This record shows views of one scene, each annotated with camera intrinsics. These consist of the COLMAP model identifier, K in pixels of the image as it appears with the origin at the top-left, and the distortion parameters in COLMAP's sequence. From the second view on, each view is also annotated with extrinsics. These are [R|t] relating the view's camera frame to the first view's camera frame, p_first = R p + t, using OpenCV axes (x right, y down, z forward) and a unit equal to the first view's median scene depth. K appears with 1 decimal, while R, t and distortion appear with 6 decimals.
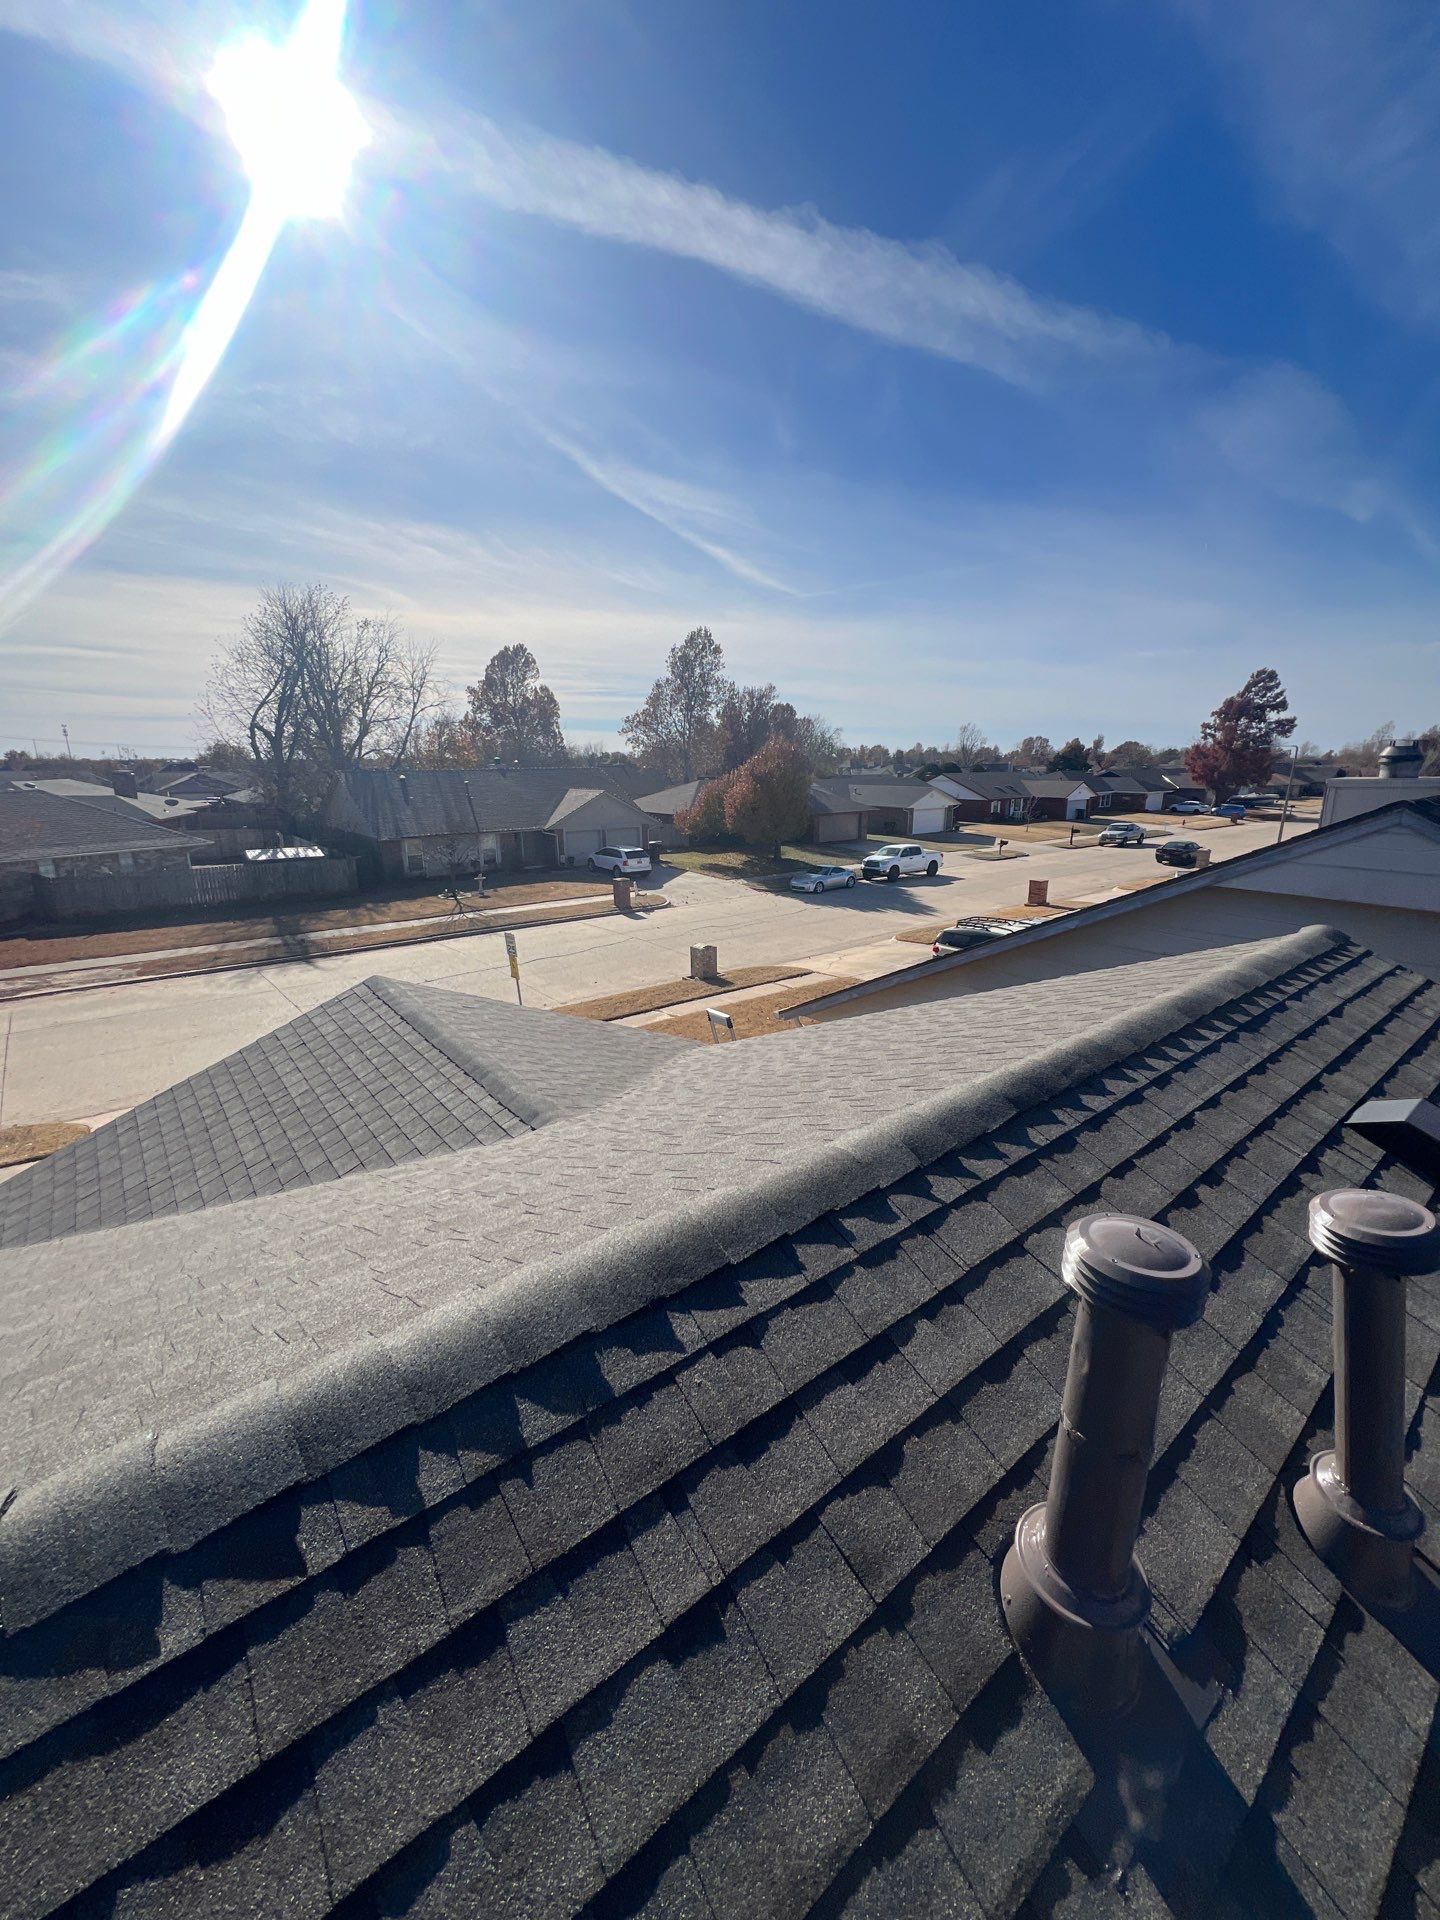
lens RADIAL K [[767.0, 0, 720.0], [0, 767.0, 960.0], [0, 0, 1]] dist [-0.000123, 0.000489]
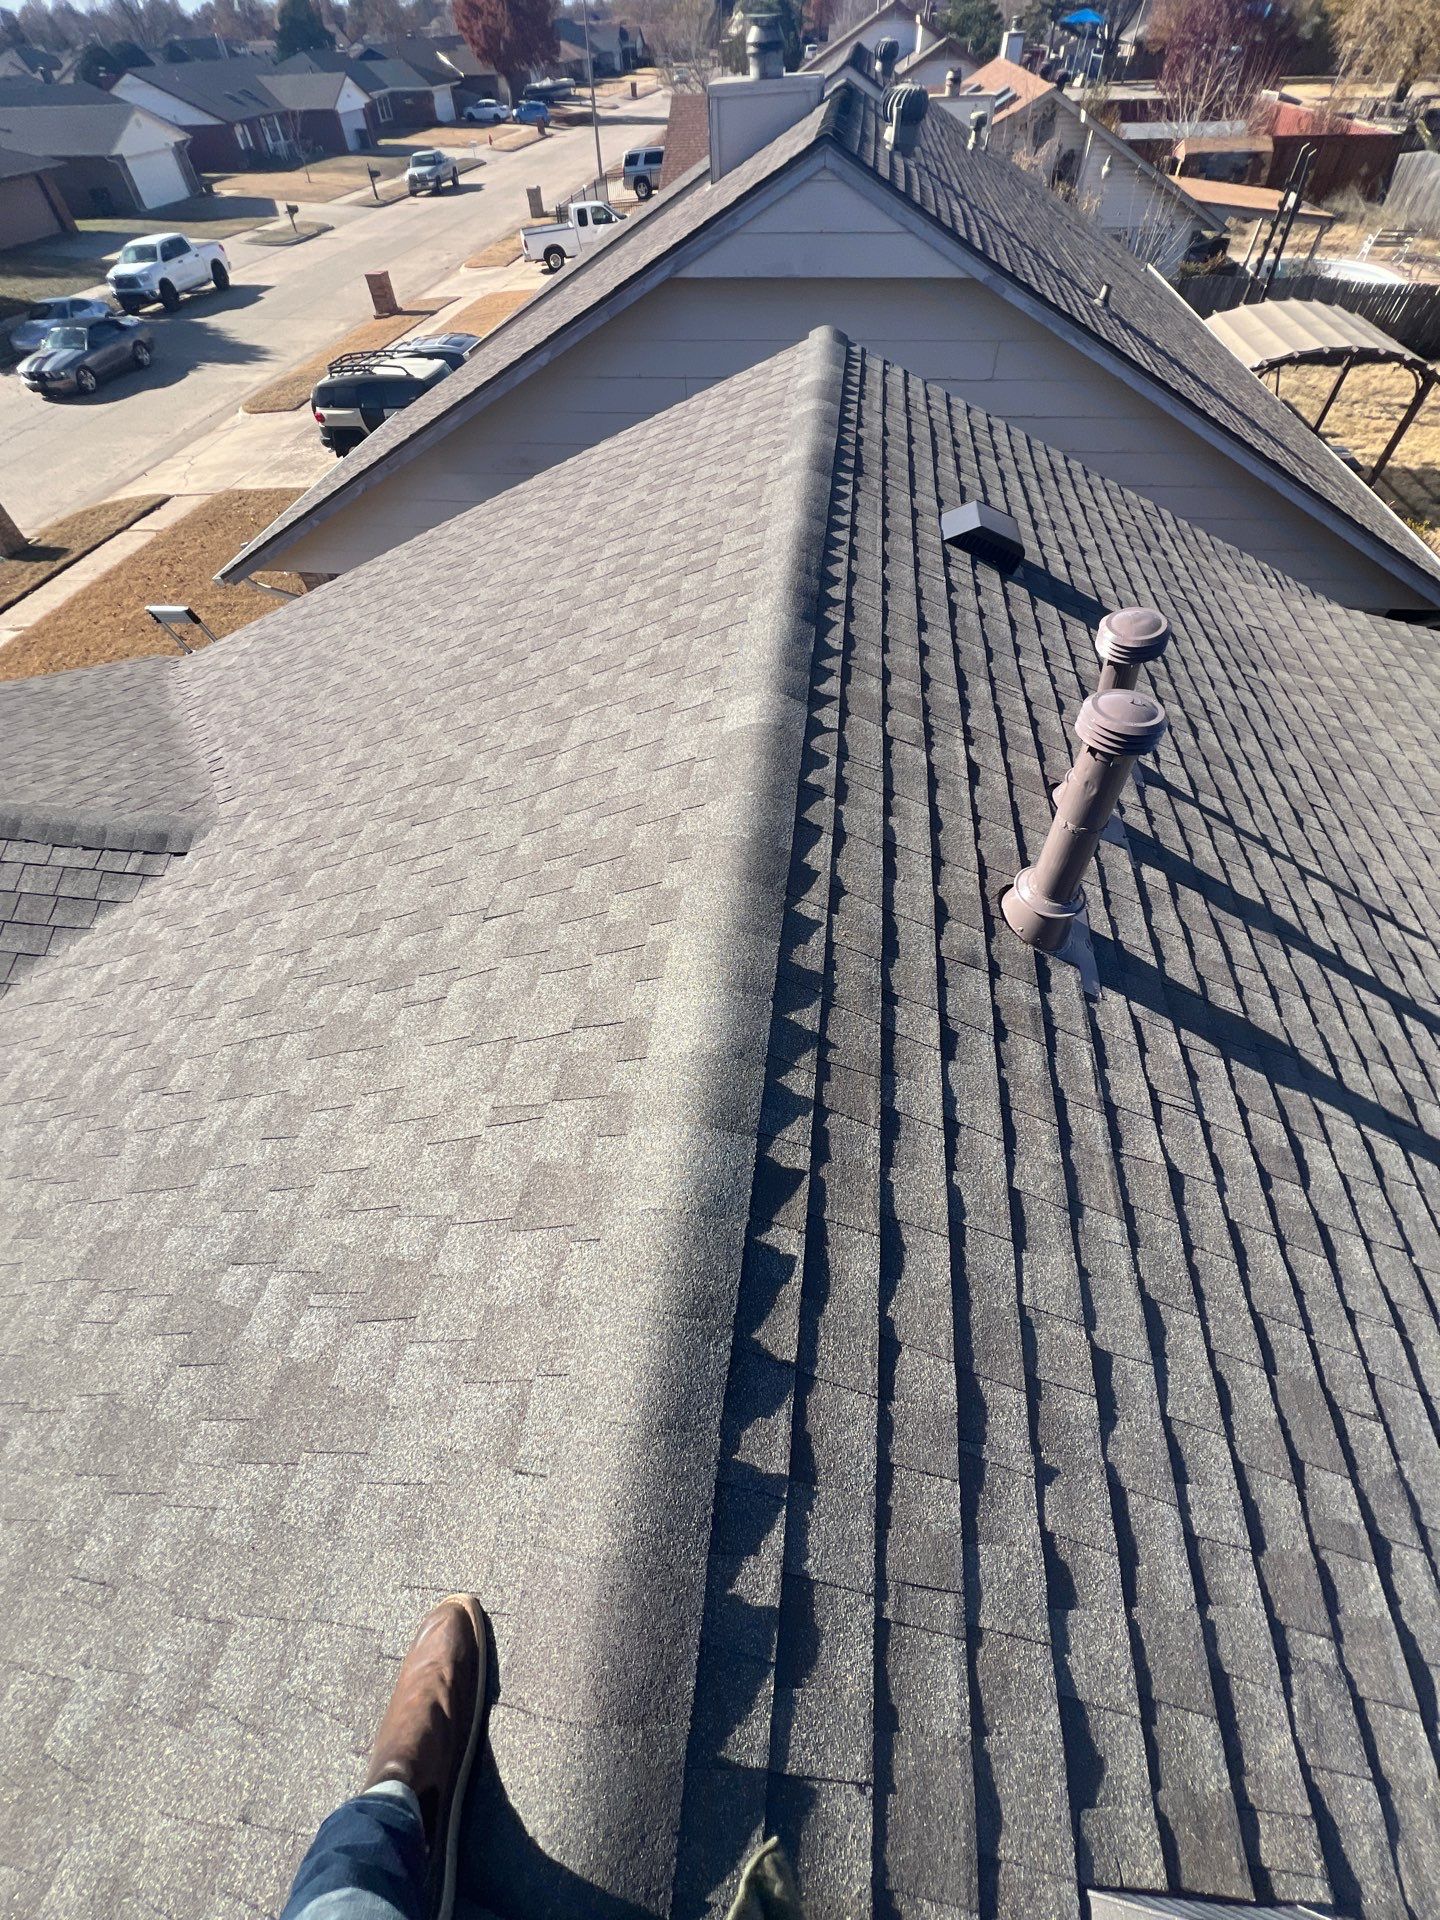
lens RADIAL K [[768.1, 0, 720.0], [0, 768.1, 960.0], [0, 0, 1]] dist [-0.003735, 0.000409]
pose [[0.727056, -0.548671, 0.412734, -0.586751], [0.198966, 0.743726, 0.638188, -0.245498], [-0.657116, -0.381879, 0.649898, 0.189344]]
